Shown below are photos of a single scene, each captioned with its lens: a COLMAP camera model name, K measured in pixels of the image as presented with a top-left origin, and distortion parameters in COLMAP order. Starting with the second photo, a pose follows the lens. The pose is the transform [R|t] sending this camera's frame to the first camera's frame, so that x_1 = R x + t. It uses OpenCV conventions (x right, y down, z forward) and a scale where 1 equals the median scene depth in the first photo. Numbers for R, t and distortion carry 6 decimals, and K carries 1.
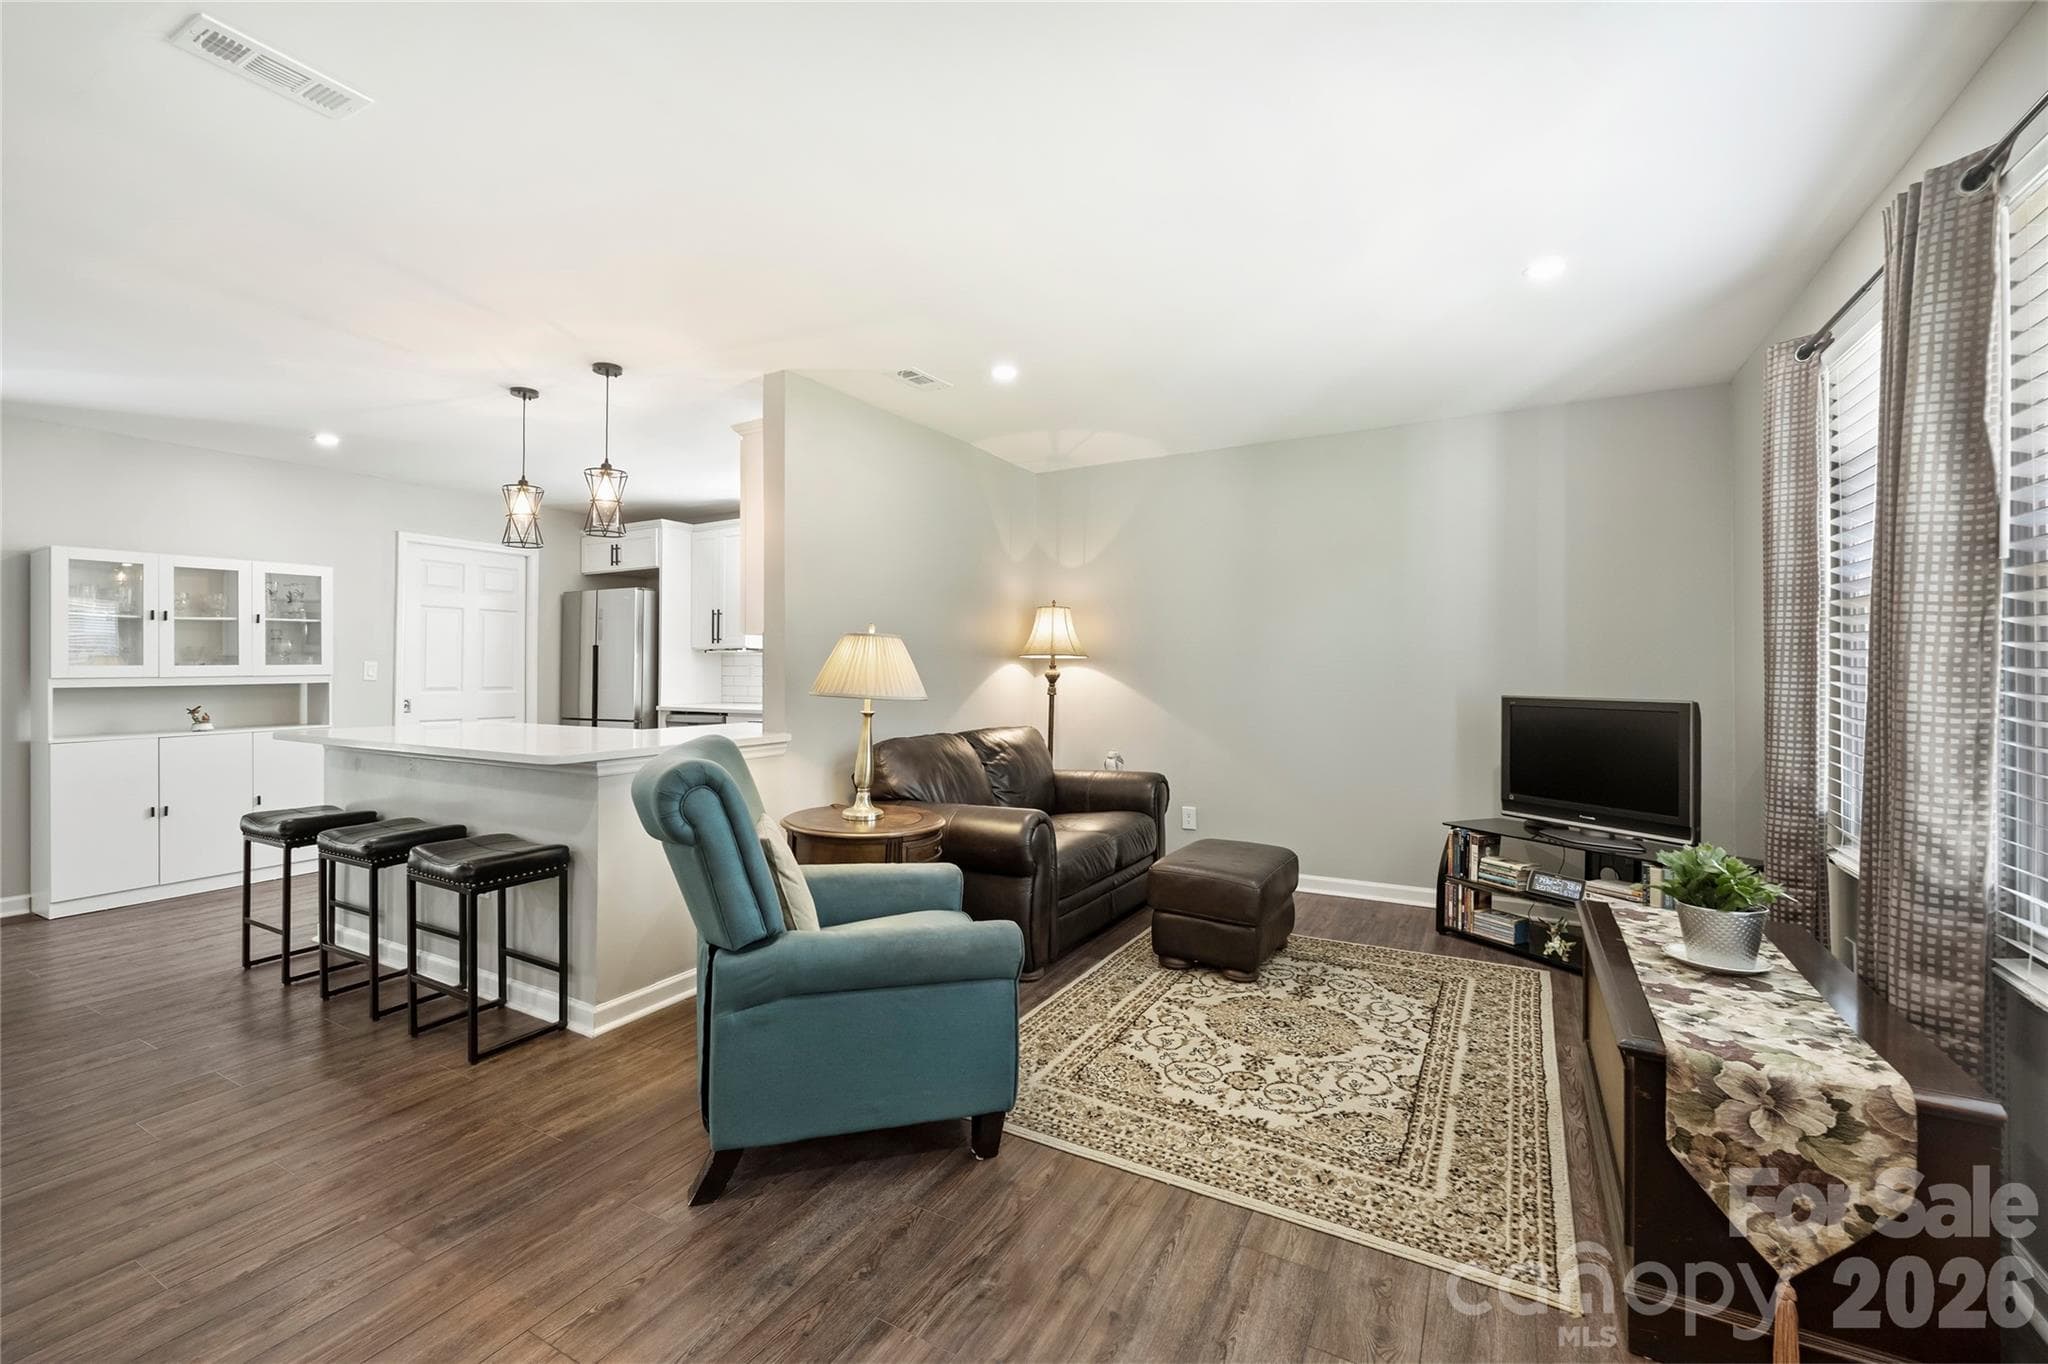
lens RADIAL K [[901.7, 0, 1009.1], [0, 901.7, 661.0], [0, 0, 1]] dist [-0.001889, -0.000107]
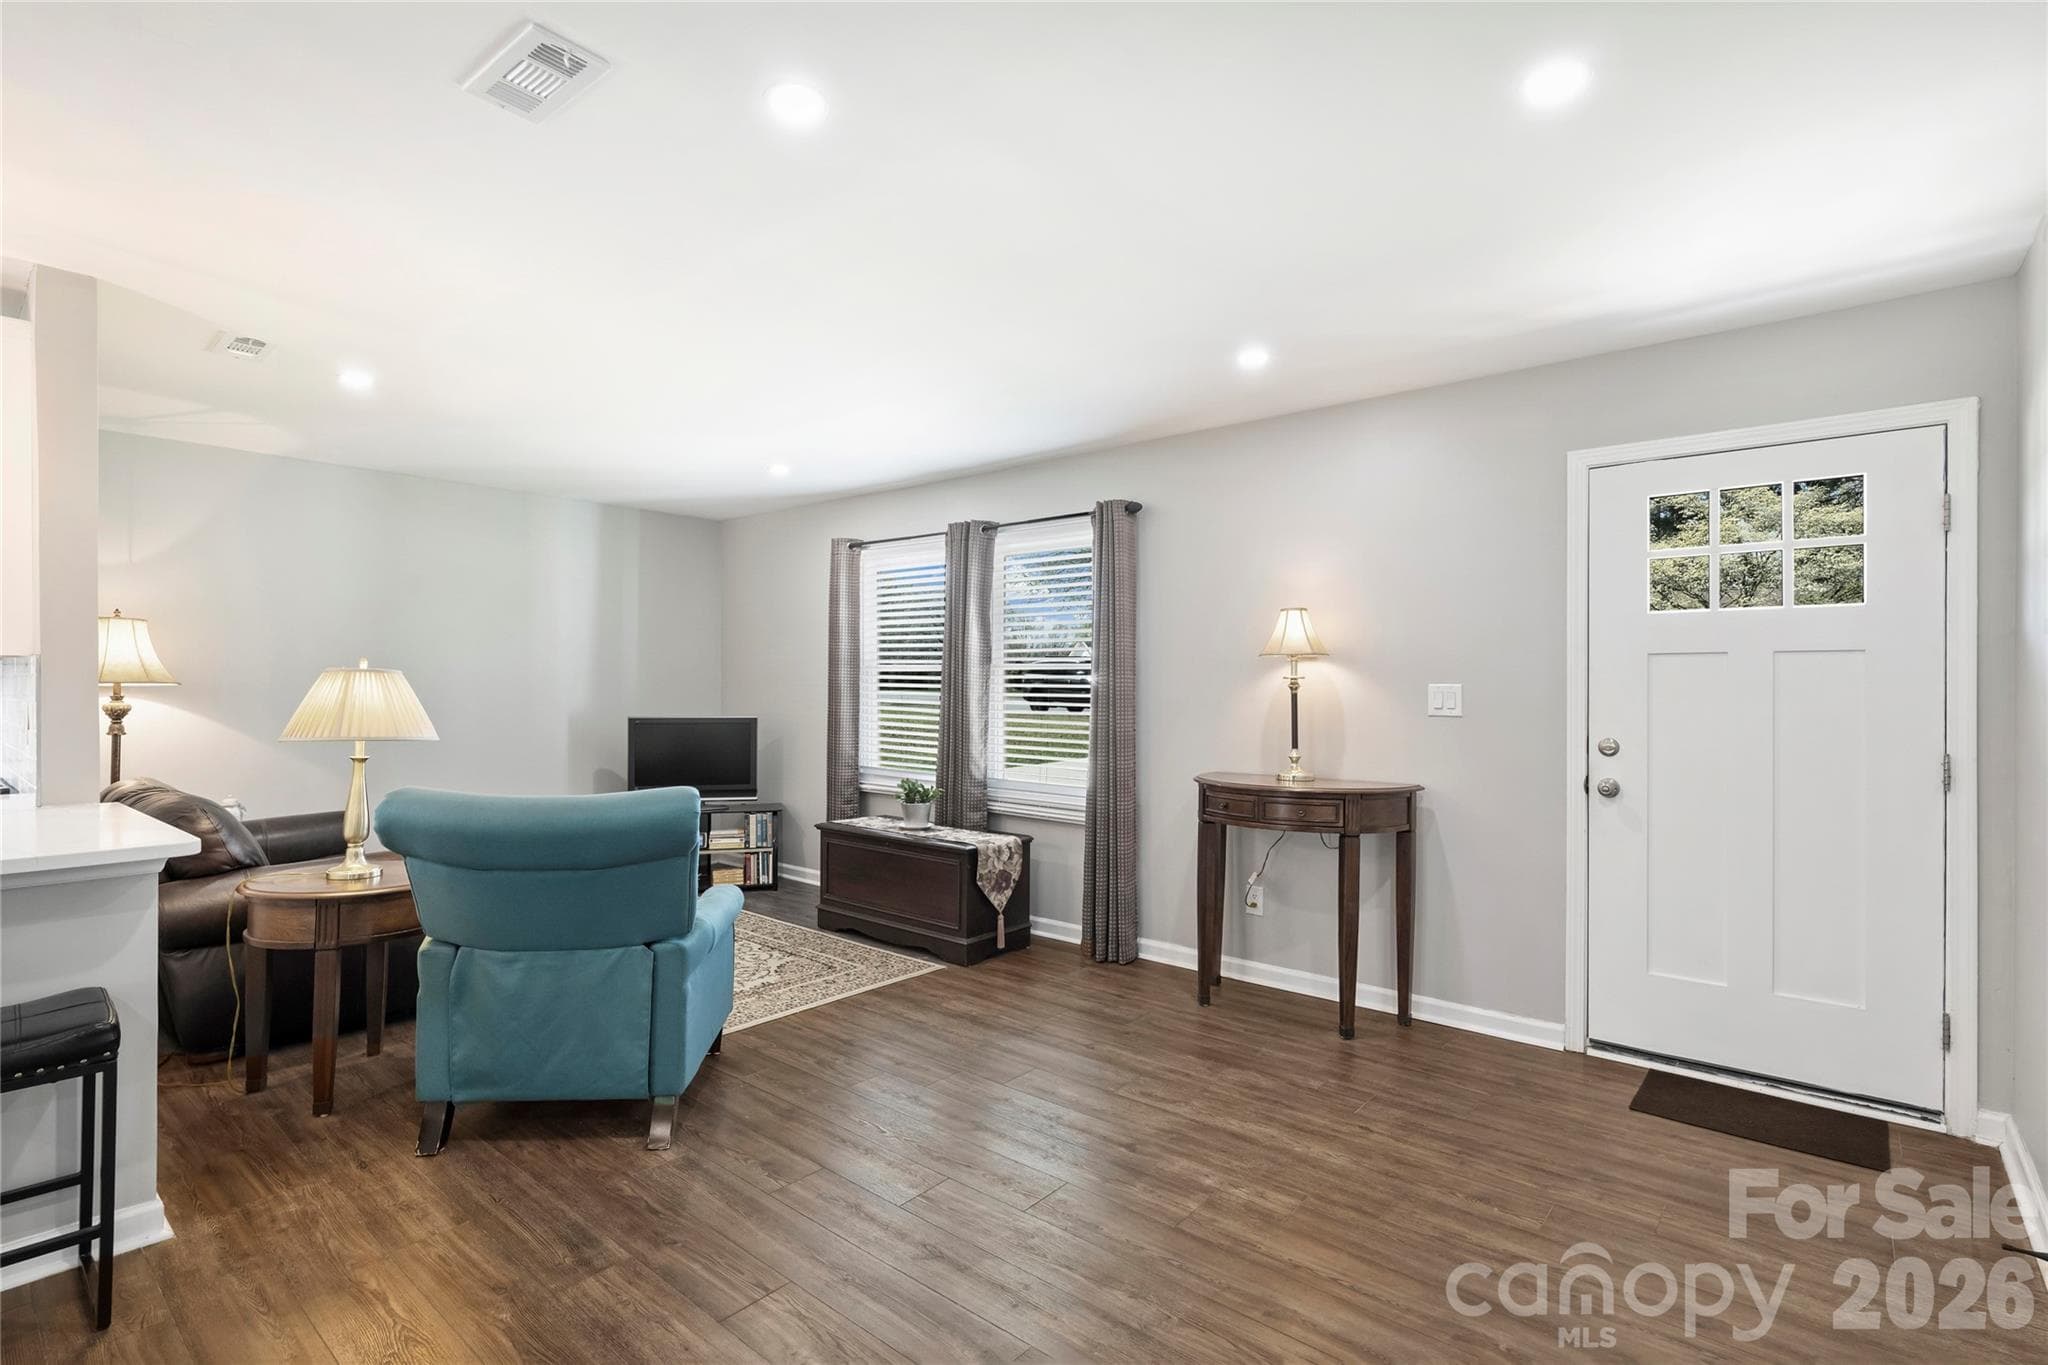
lens RADIAL K [[962.8, 0, 1013.4], [0, 962.8, 687.2], [0, 0, 1]] dist [-0.003990, -0.000934]
pose [[0.167477, -0.000470, 0.985876, -0.687879], [-0.012964, 0.999912, 0.002679, -0.015972], [-0.985791, -0.013229, 0.167456, 0.141643]]
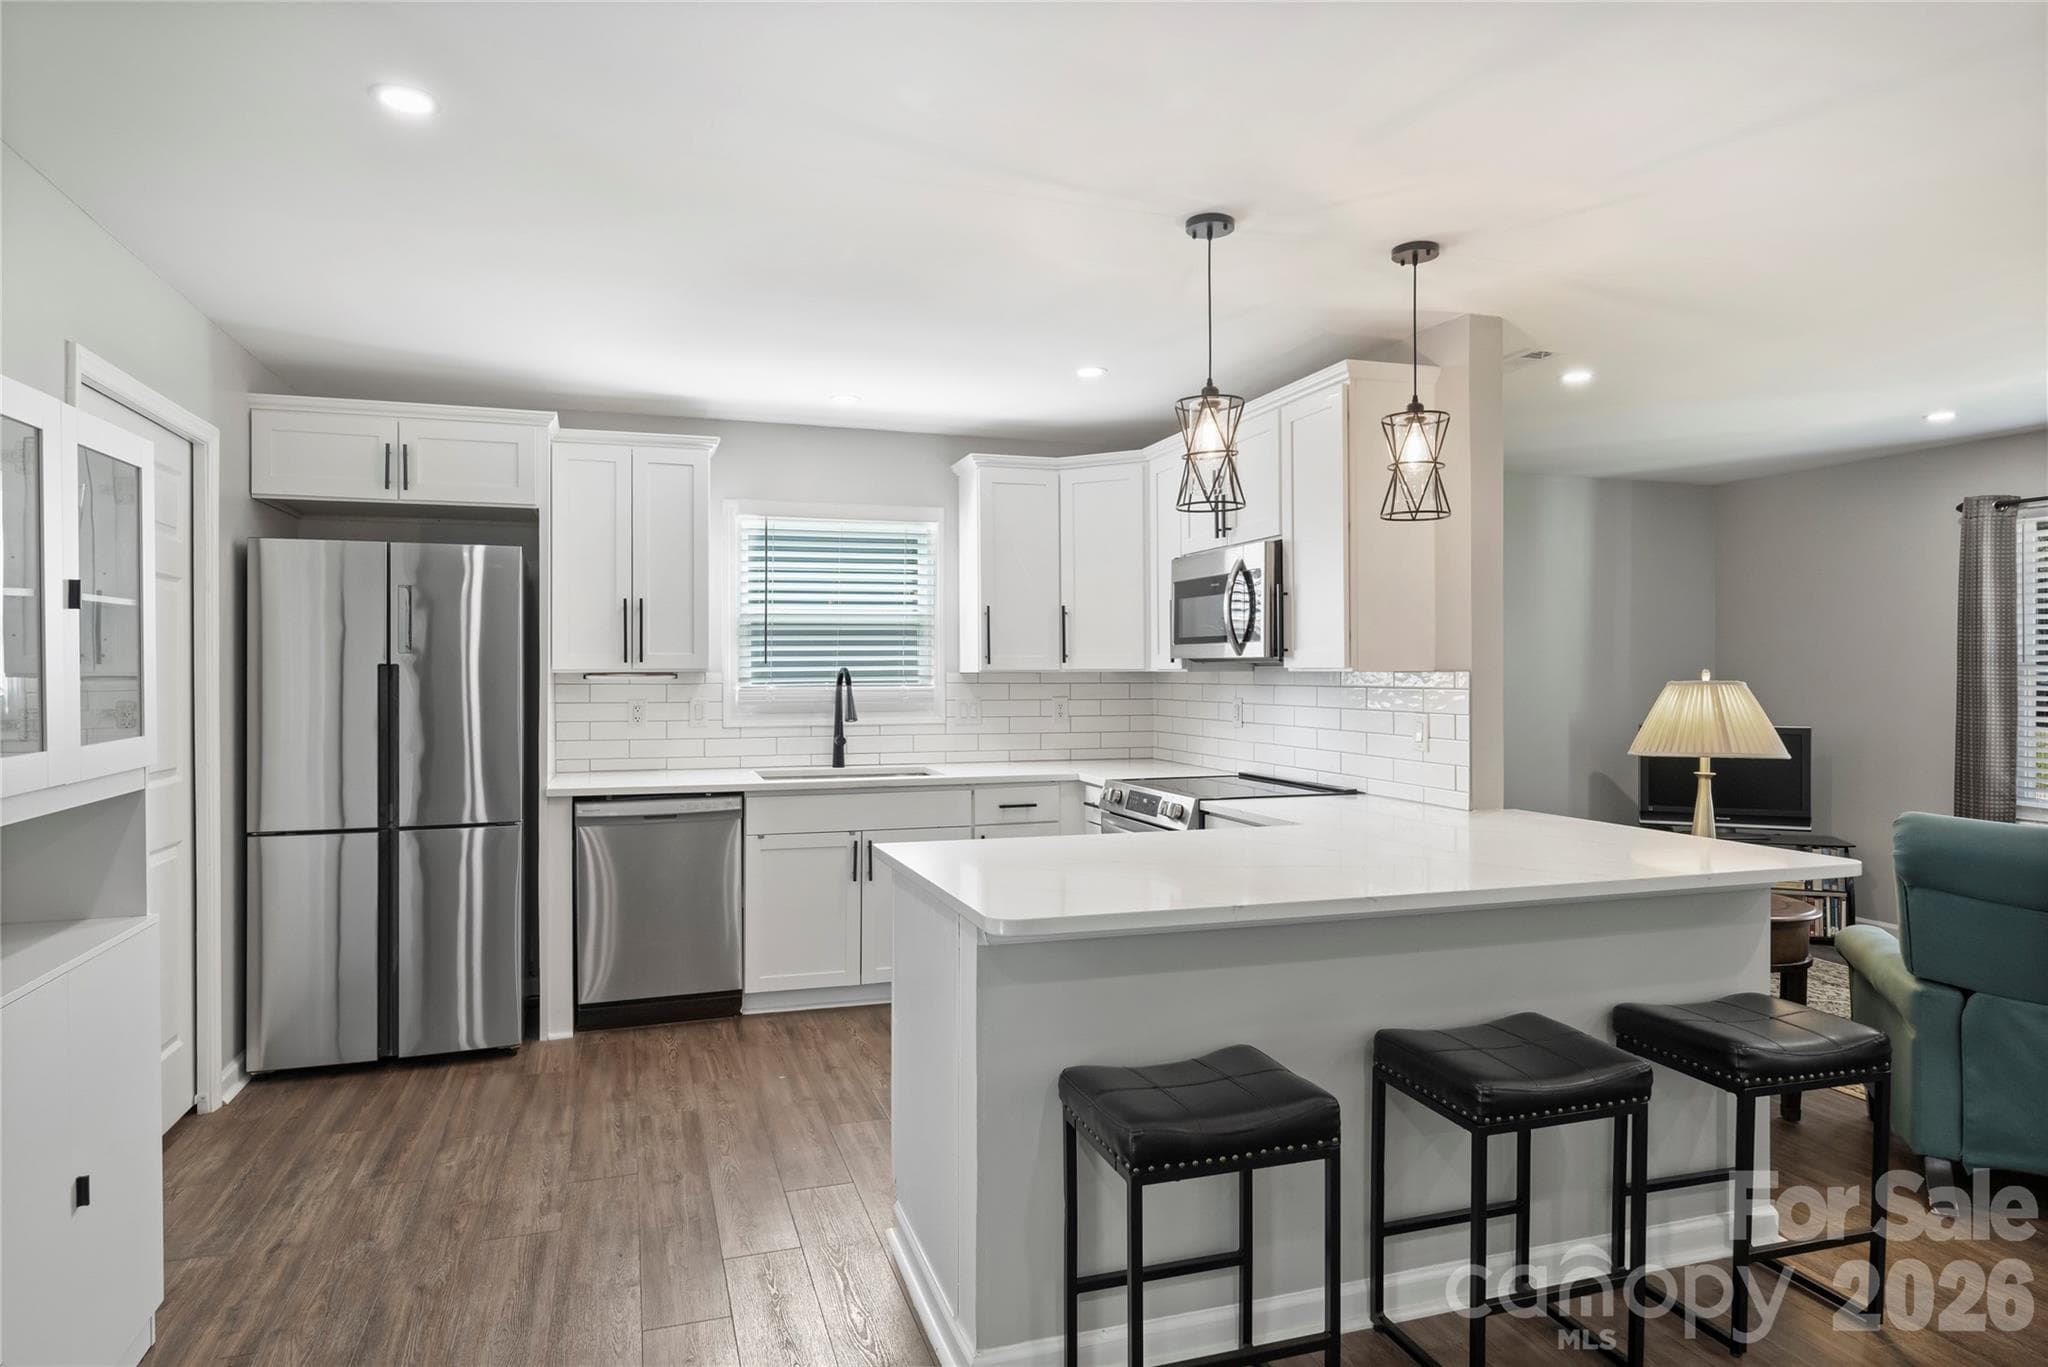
lens RADIAL K [[1176.1, 0, 1010.1], [0, 1176.1, 671.9], [0, 0, 1]] dist [-0.004886, -0.004752]
pose [[0.650635, 0.001166, 0.759390, -0.988822], [-0.008210, 0.999951, 0.005498, -0.027392], [-0.759346, -0.009812, 0.650613, 0.538458]]
